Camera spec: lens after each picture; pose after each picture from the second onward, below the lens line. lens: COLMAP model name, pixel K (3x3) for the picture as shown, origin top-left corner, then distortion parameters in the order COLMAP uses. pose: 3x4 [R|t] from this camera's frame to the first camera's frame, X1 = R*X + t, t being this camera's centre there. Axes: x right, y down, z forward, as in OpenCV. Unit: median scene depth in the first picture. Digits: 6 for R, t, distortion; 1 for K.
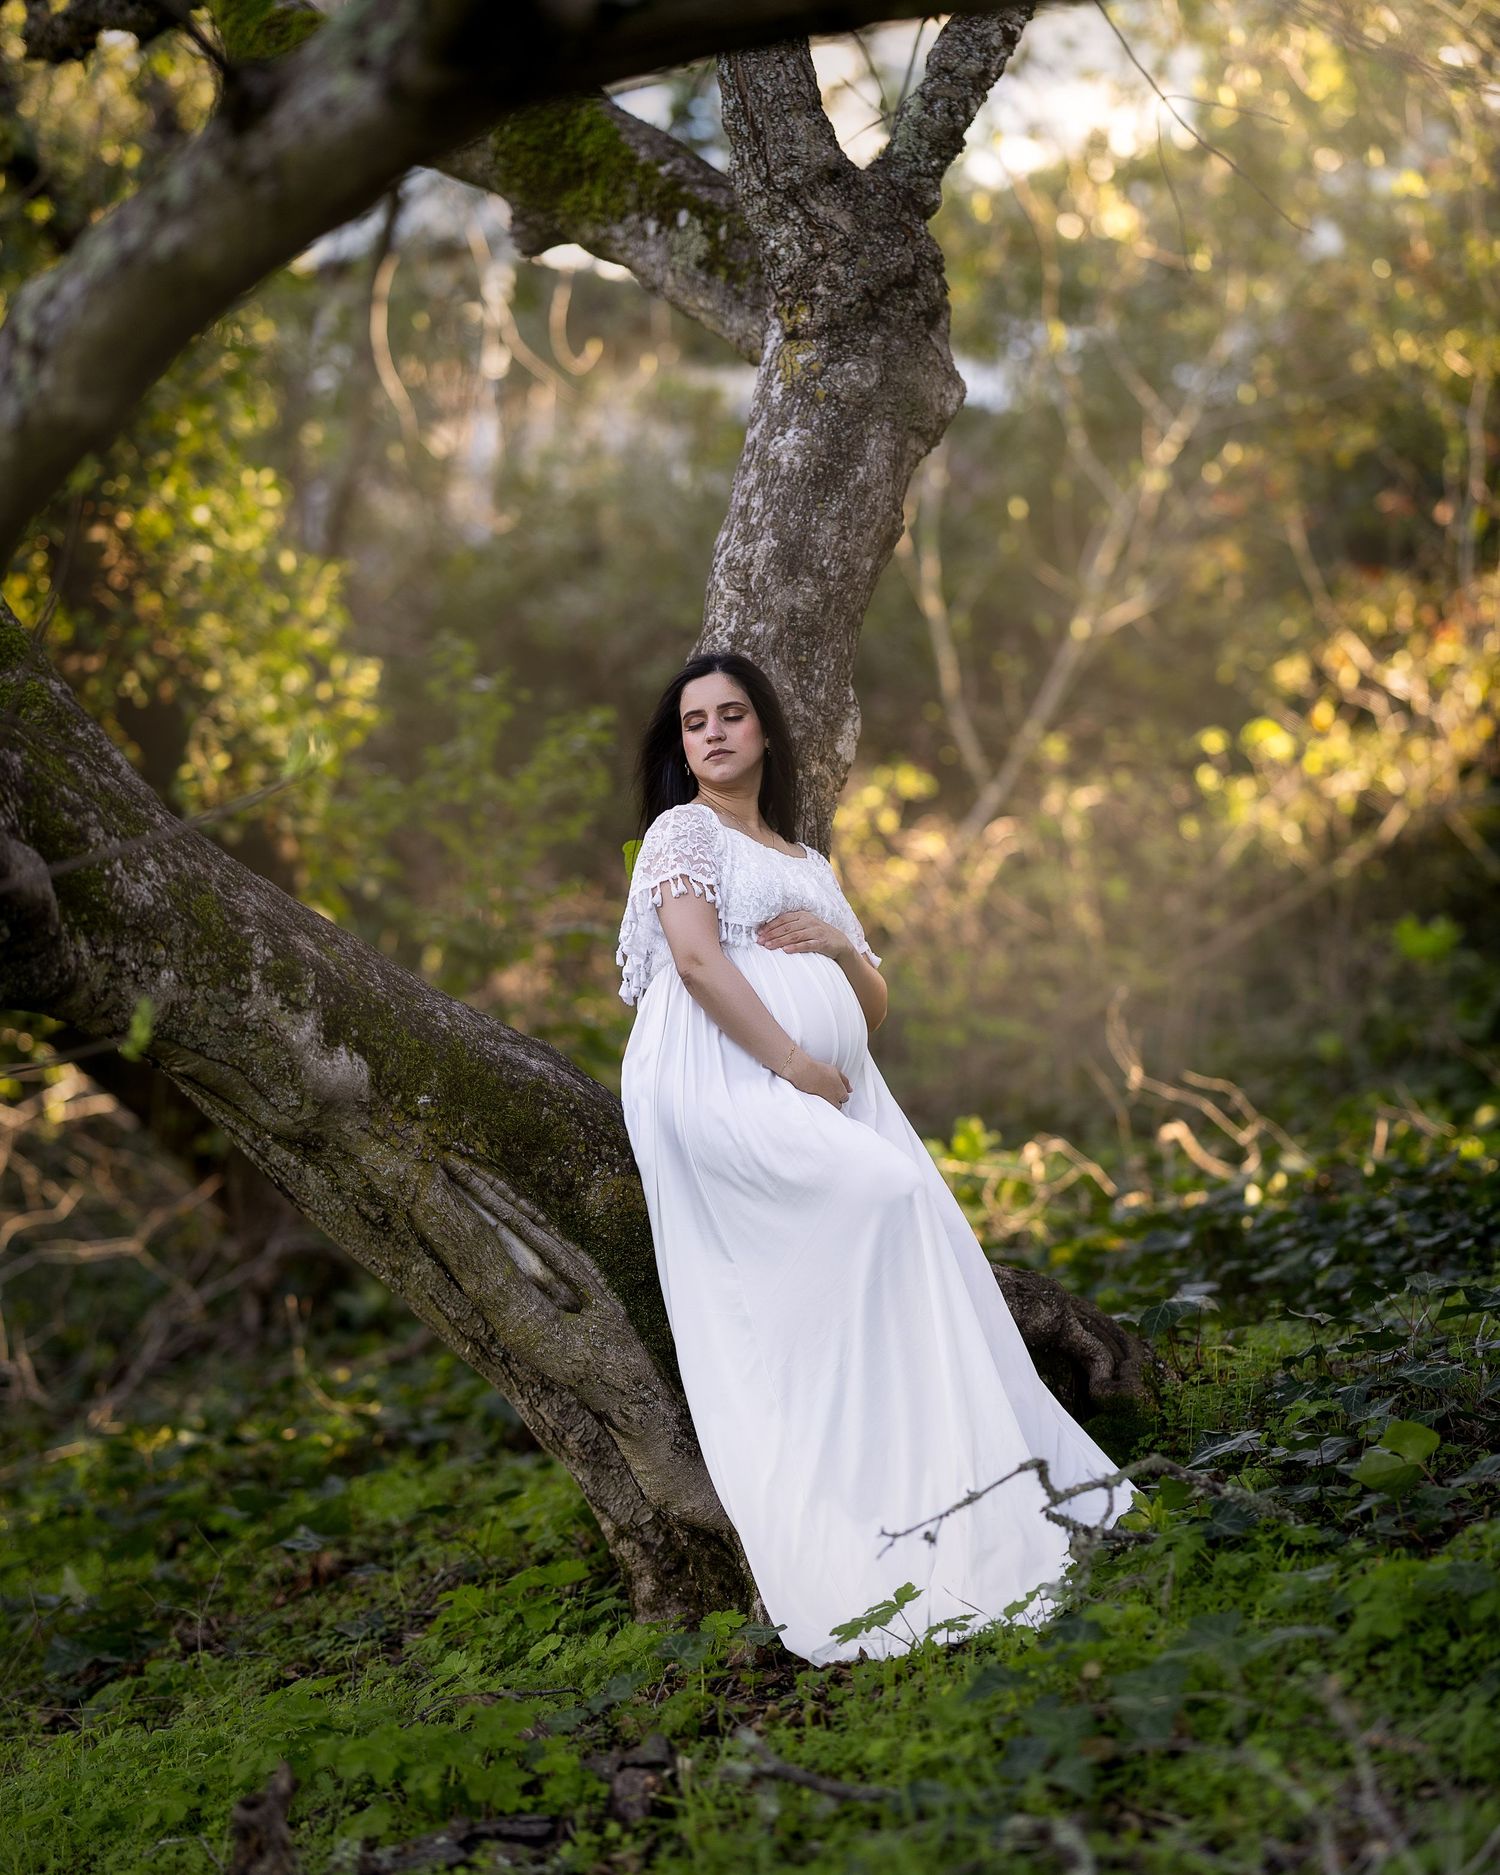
lens RADIAL K [[4385.1, 0, 750.0], [0, 4385.1, 1009.3], [0, 0, 1]] dist [0.005240, 0.149877]
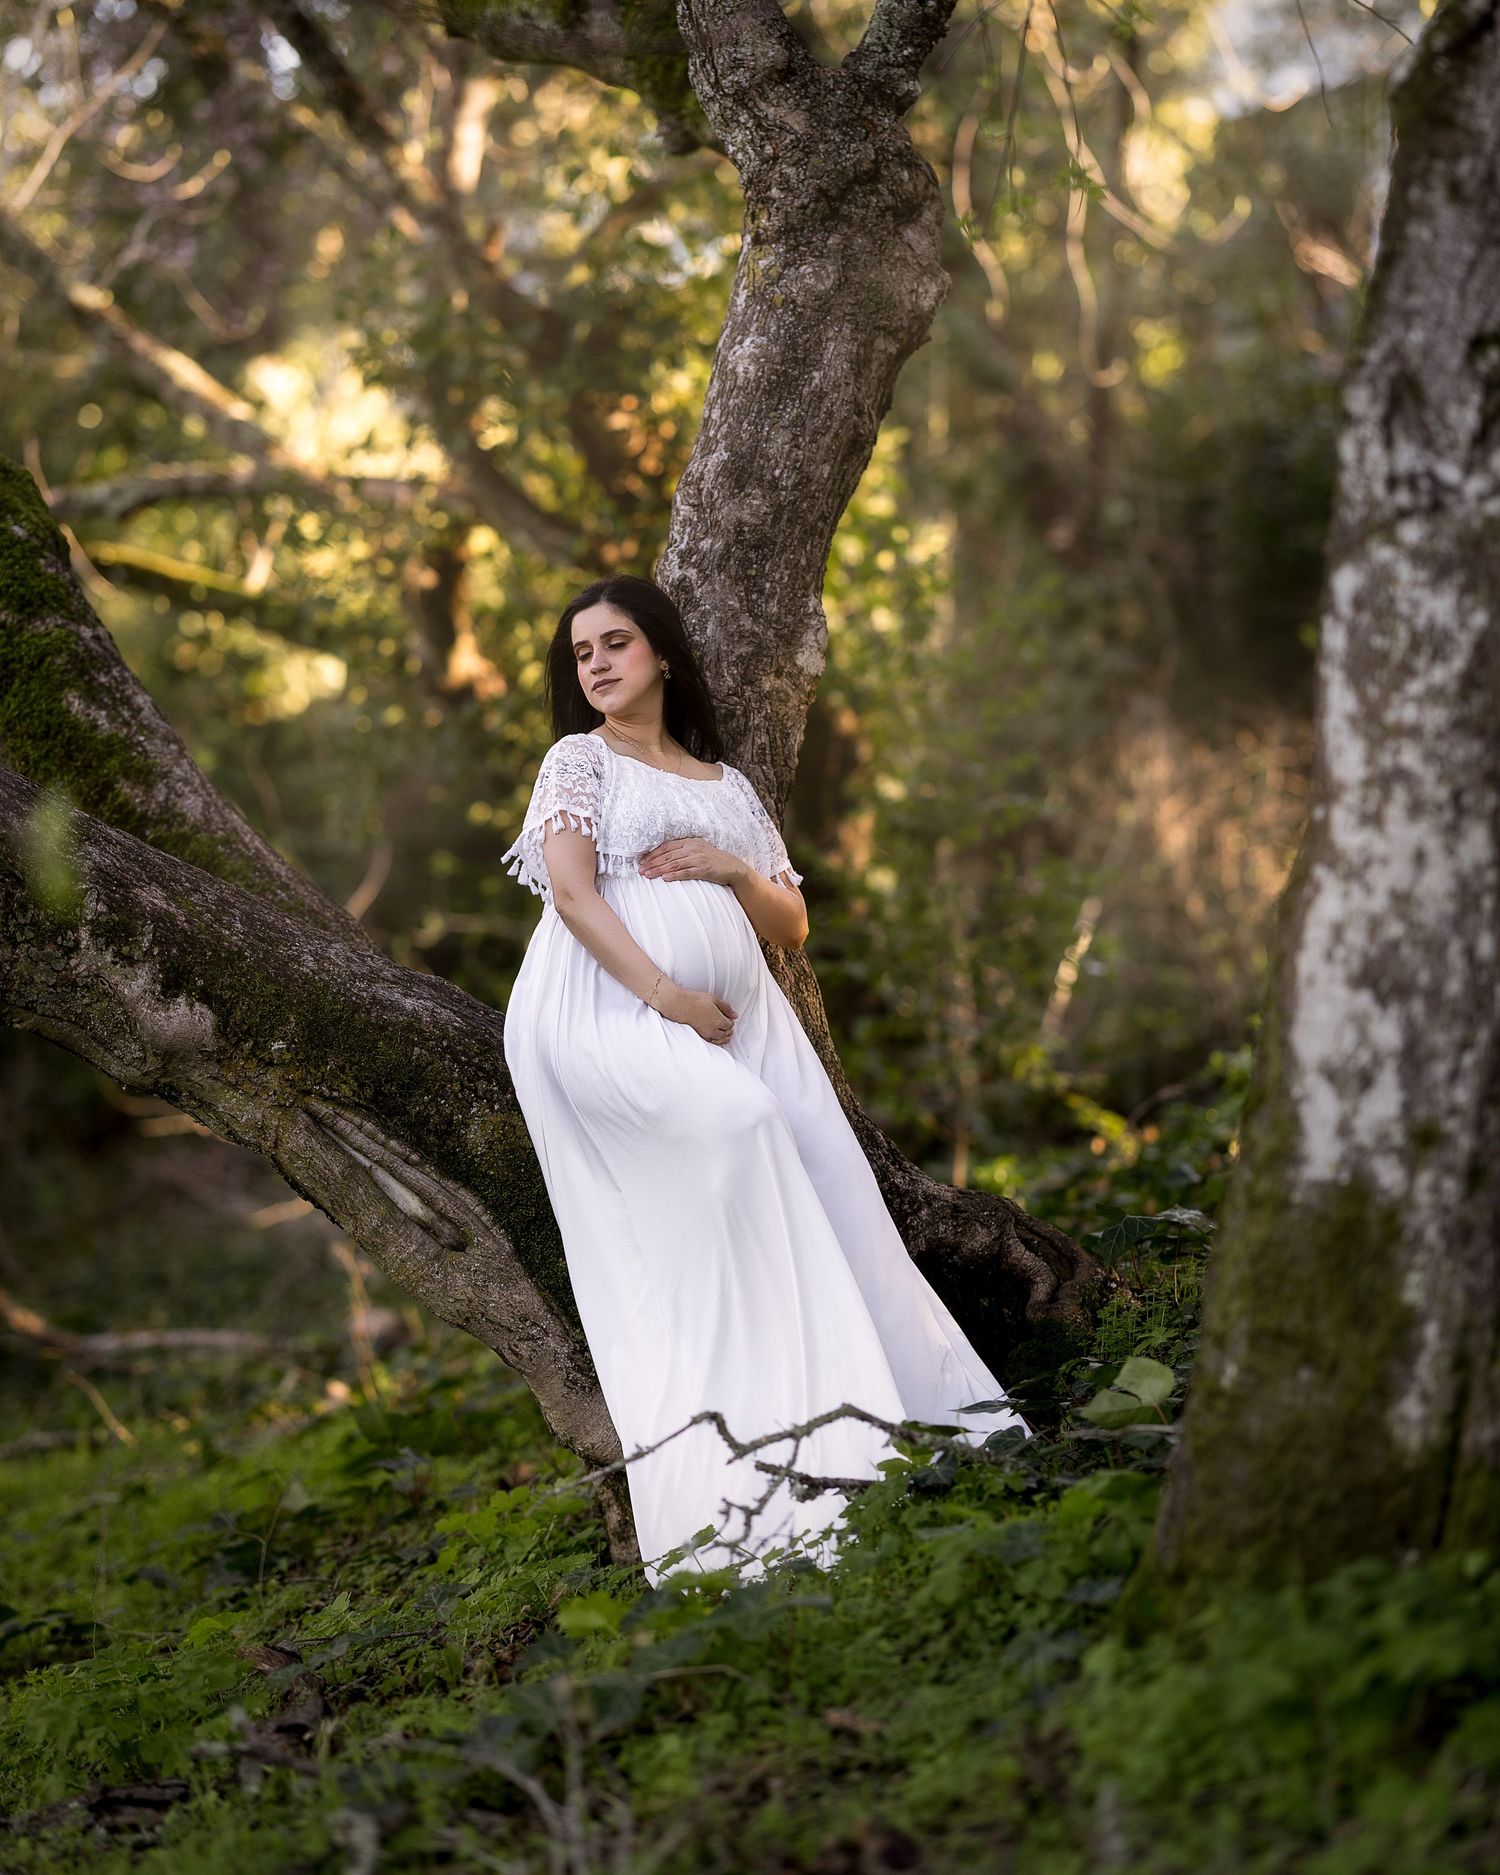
lens RADIAL K [[4411.0, 0, 750.0], [0, 4411.0, 937.5], [0, 0, 1]] dist [0.002384, 0.246022]
pose [[0.978957, -0.035988, -0.200866, 0.221892], [0.040158, 0.999053, 0.016721, -0.015732], [0.200074, -0.024436, 0.979476, 0.030742]]
